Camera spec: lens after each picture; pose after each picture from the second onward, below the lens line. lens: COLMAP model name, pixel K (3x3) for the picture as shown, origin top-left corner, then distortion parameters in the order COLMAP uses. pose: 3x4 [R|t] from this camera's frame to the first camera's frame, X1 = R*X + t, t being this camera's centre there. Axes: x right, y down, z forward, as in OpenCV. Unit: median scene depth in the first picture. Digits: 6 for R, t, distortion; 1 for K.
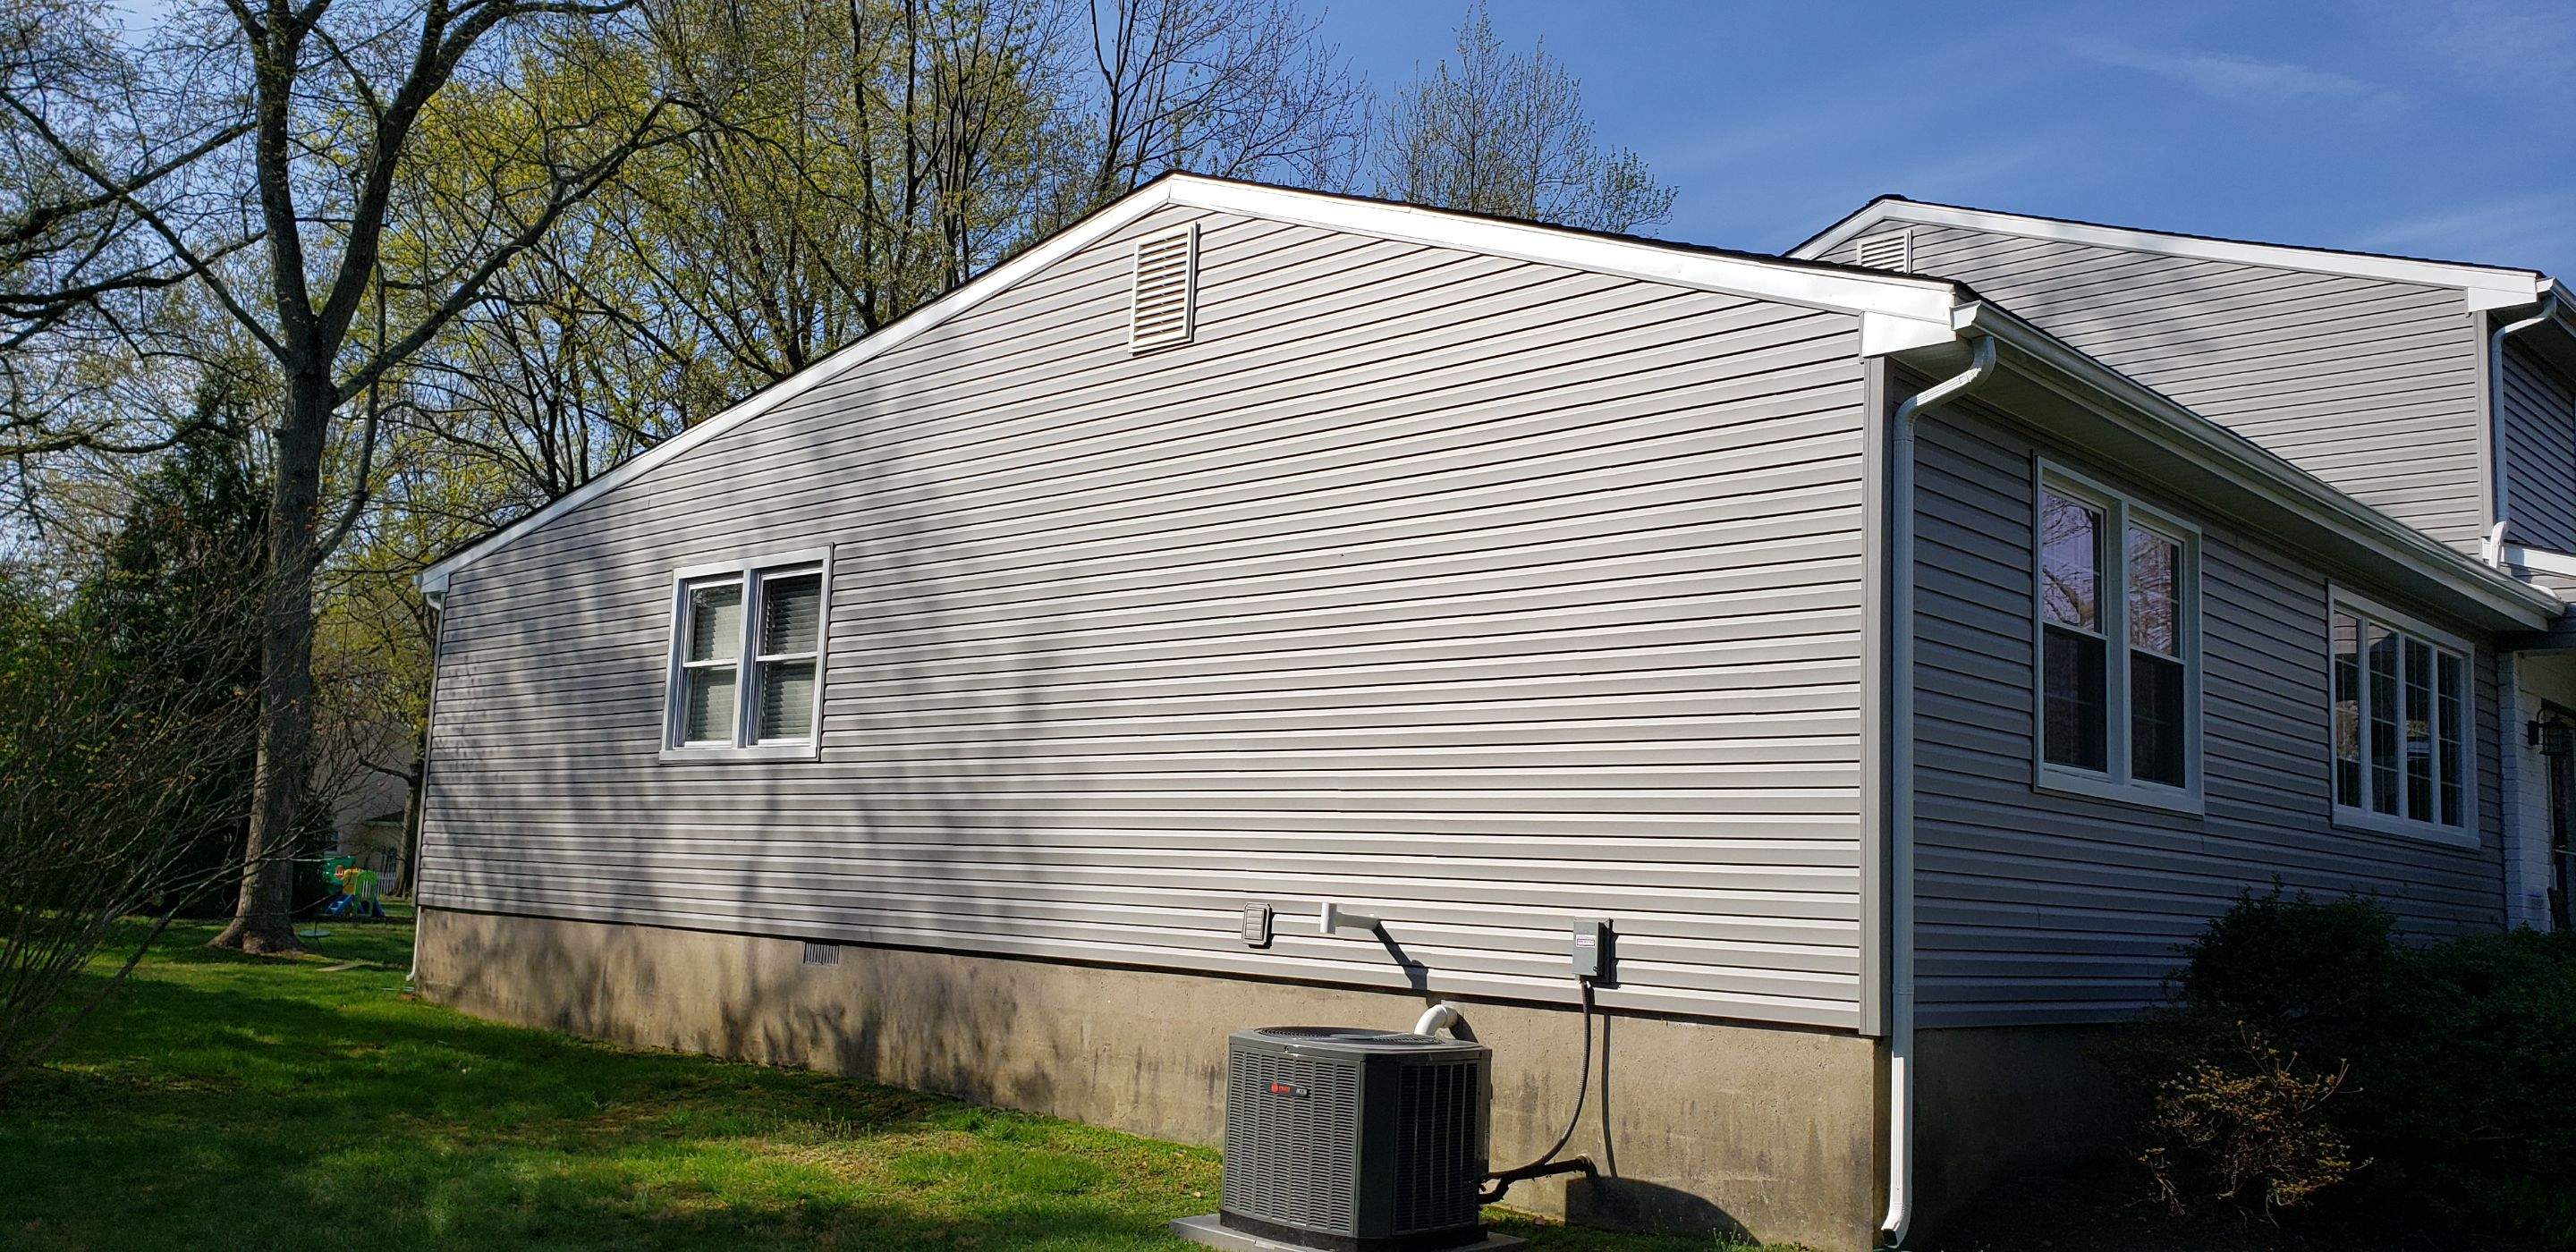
lens RADIAL K [[2035.4, 0, 1288.0], [0, 2035.4, 602.1], [0, 0, 1]] dist [0.076227, -0.077902]
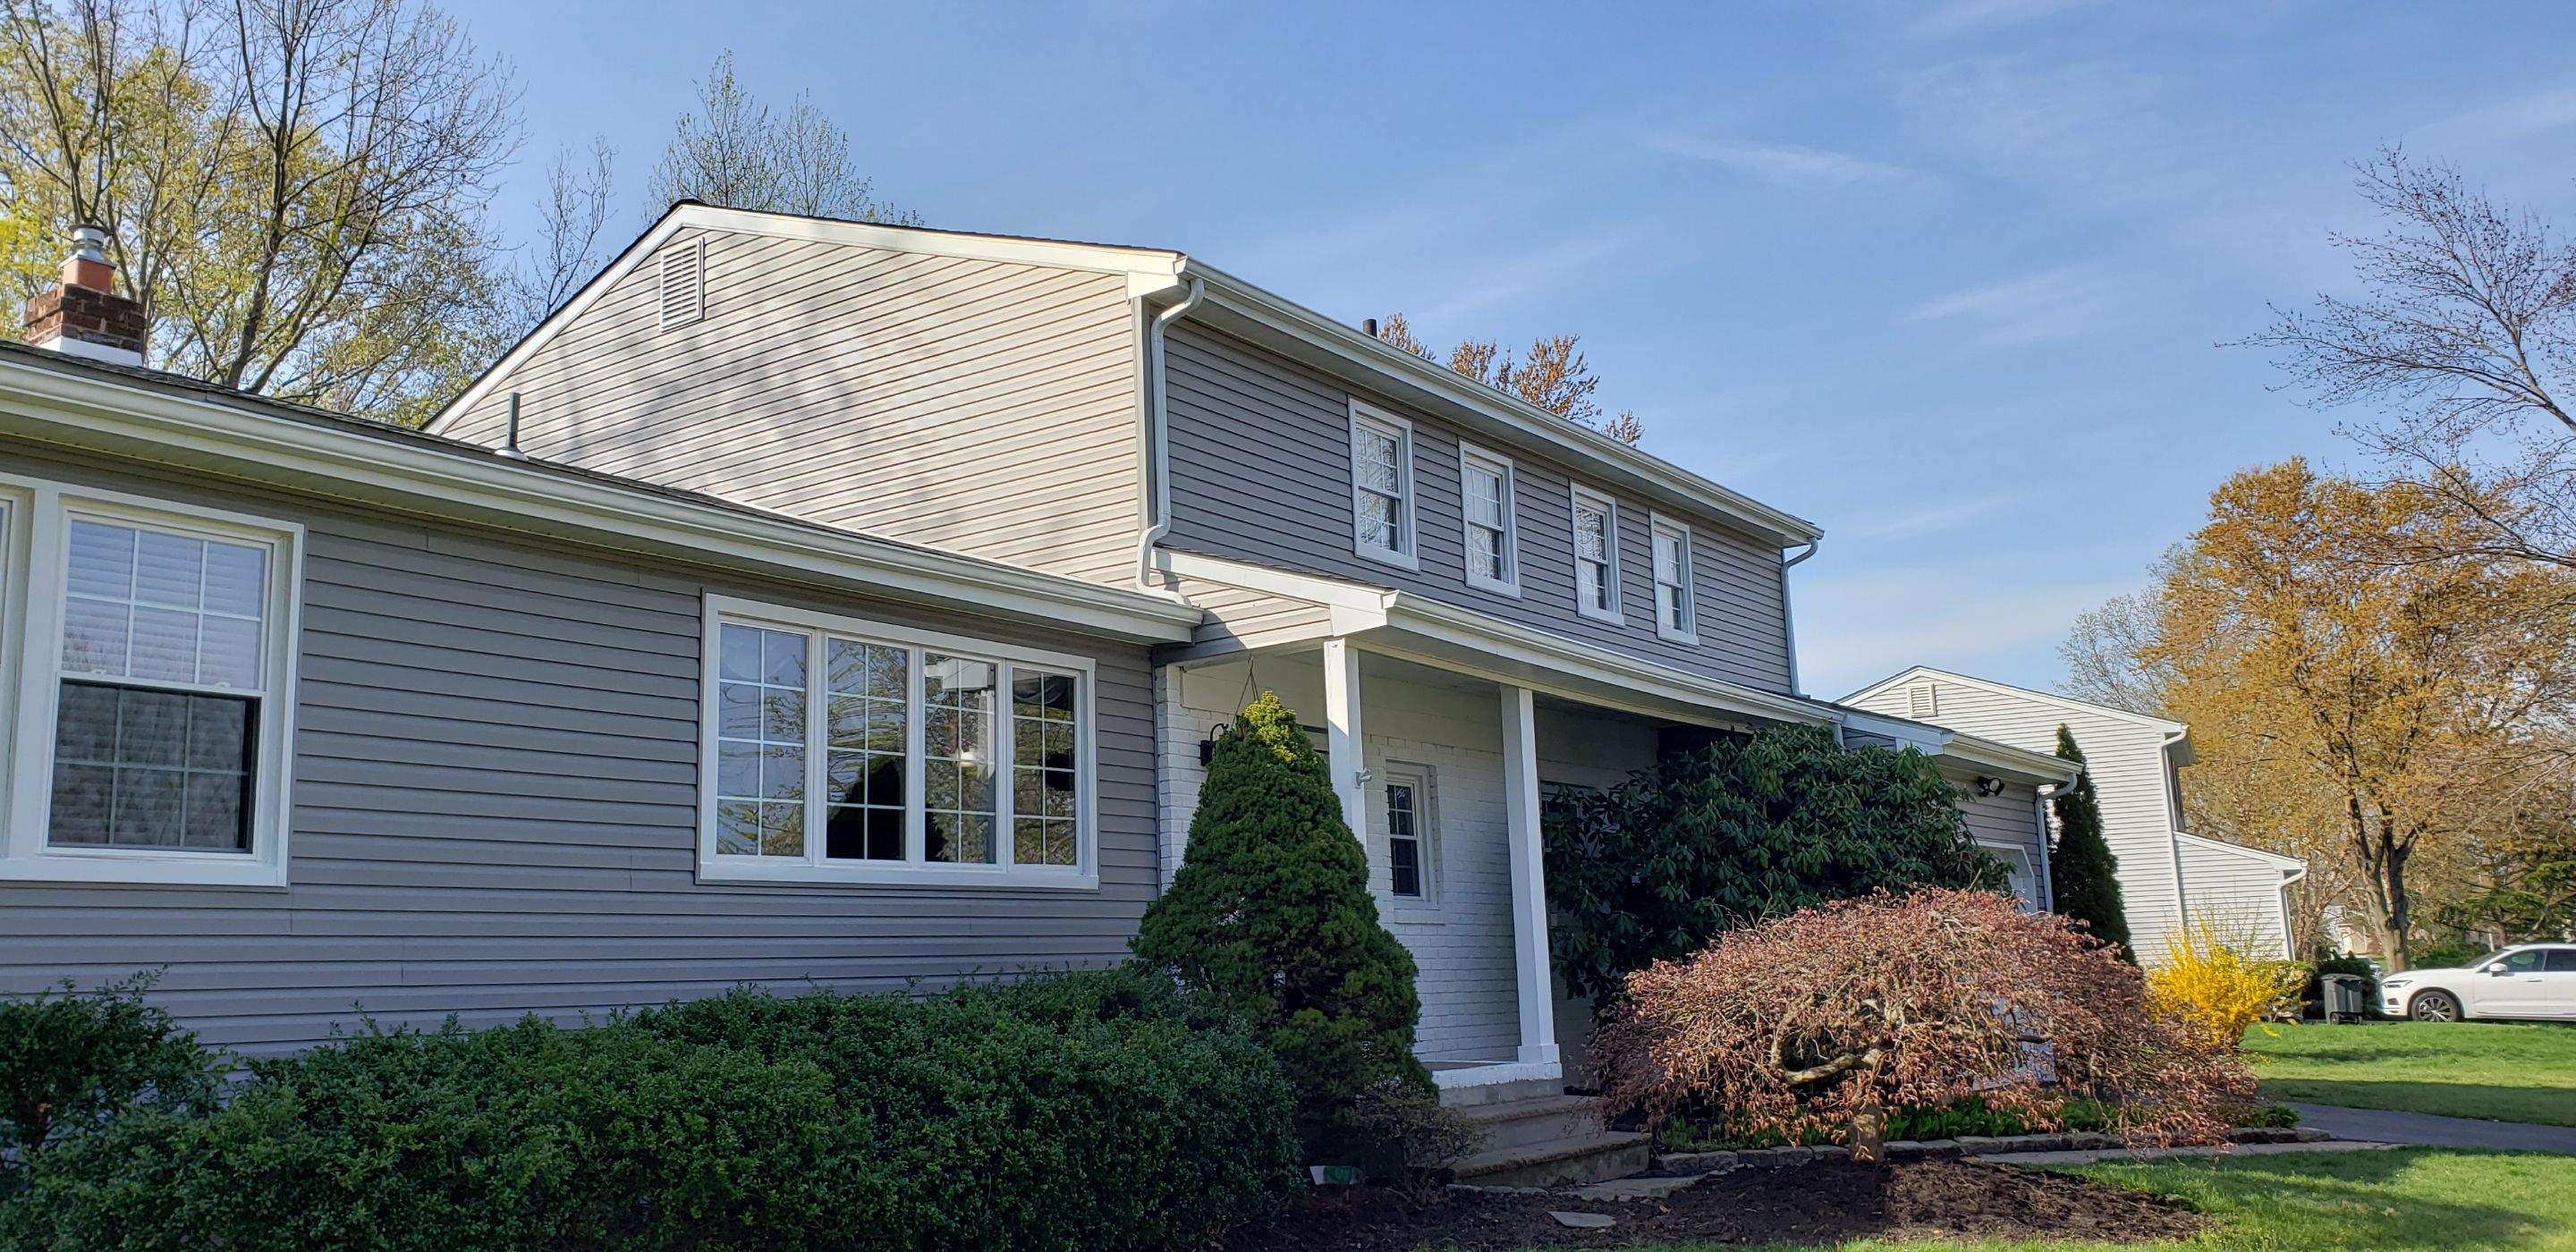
lens RADIAL K [[1998.0, 0, 1288.0], [0, 1998.0, 626.0], [0, 0, 1]] dist [0.069774, -0.092284]
pose [[0.987013, -0.051627, 0.152115, 0.434940], [0.056579, 0.997994, -0.028403, 0.029171], [-0.150344, 0.036640, 0.987955, 0.104946]]
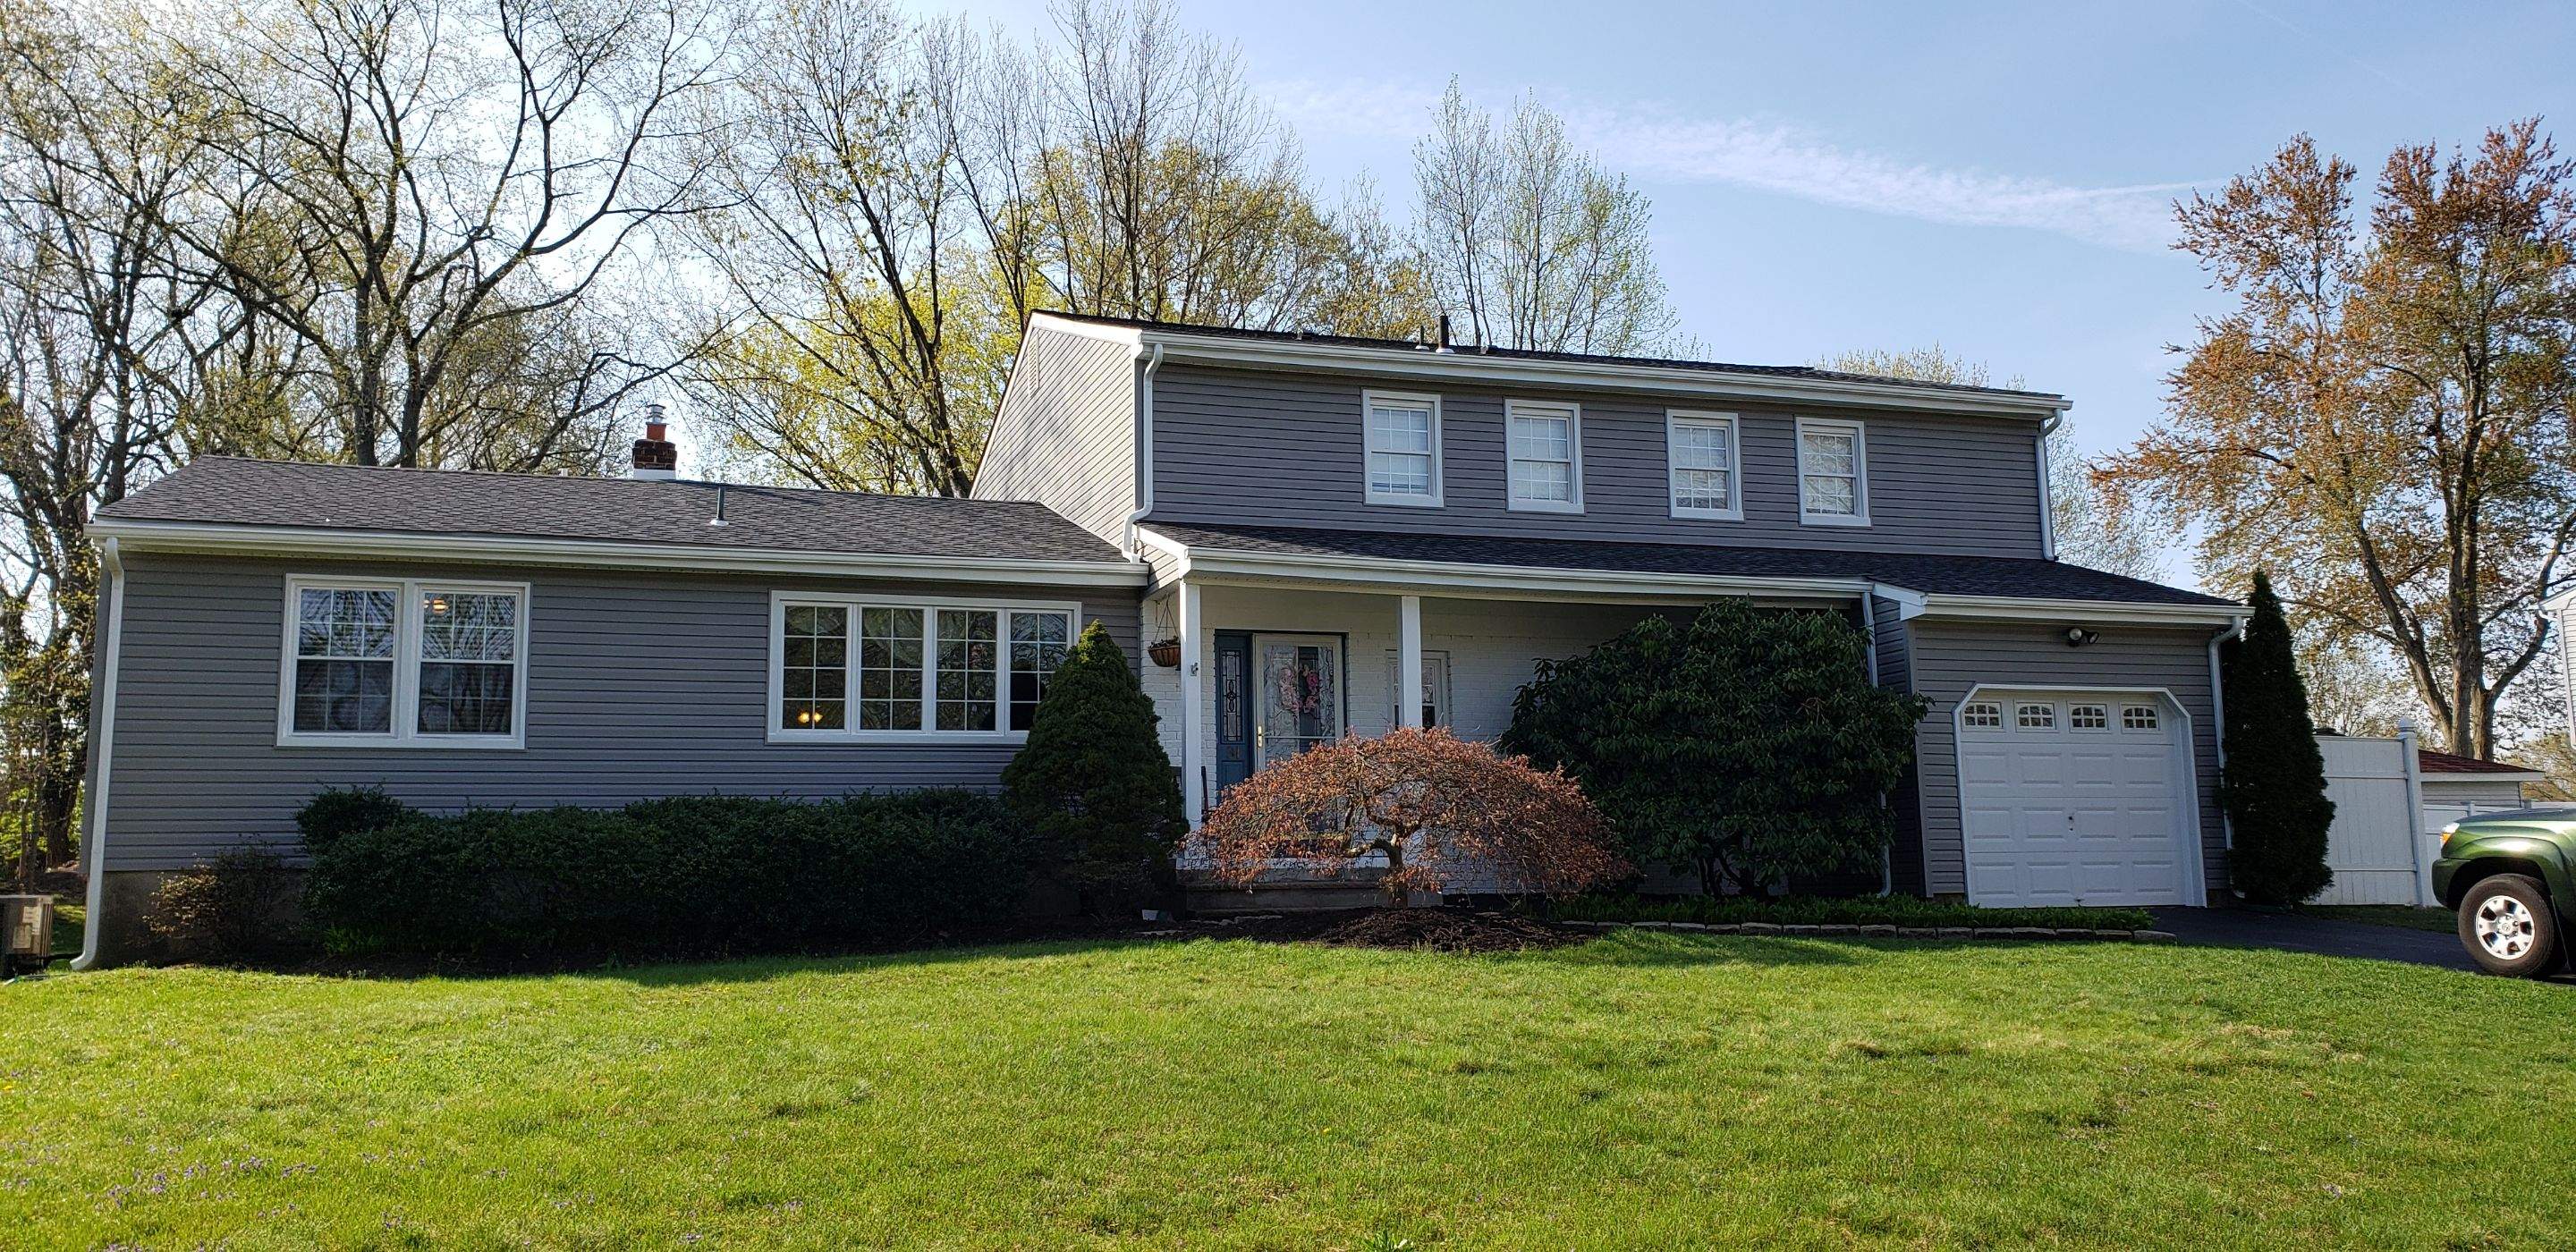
lens RADIAL K [[1998.0, 0, 1288.0], [0, 1998.0, 626.0], [0, 0, 1]] dist [0.069774, -0.092284]
pose [[0.887200, -0.121236, -0.445171, 1.128903], [0.121111, 0.992220, -0.028849, 0.080945], [0.445205, -0.028320, 0.894981, -0.157042]]
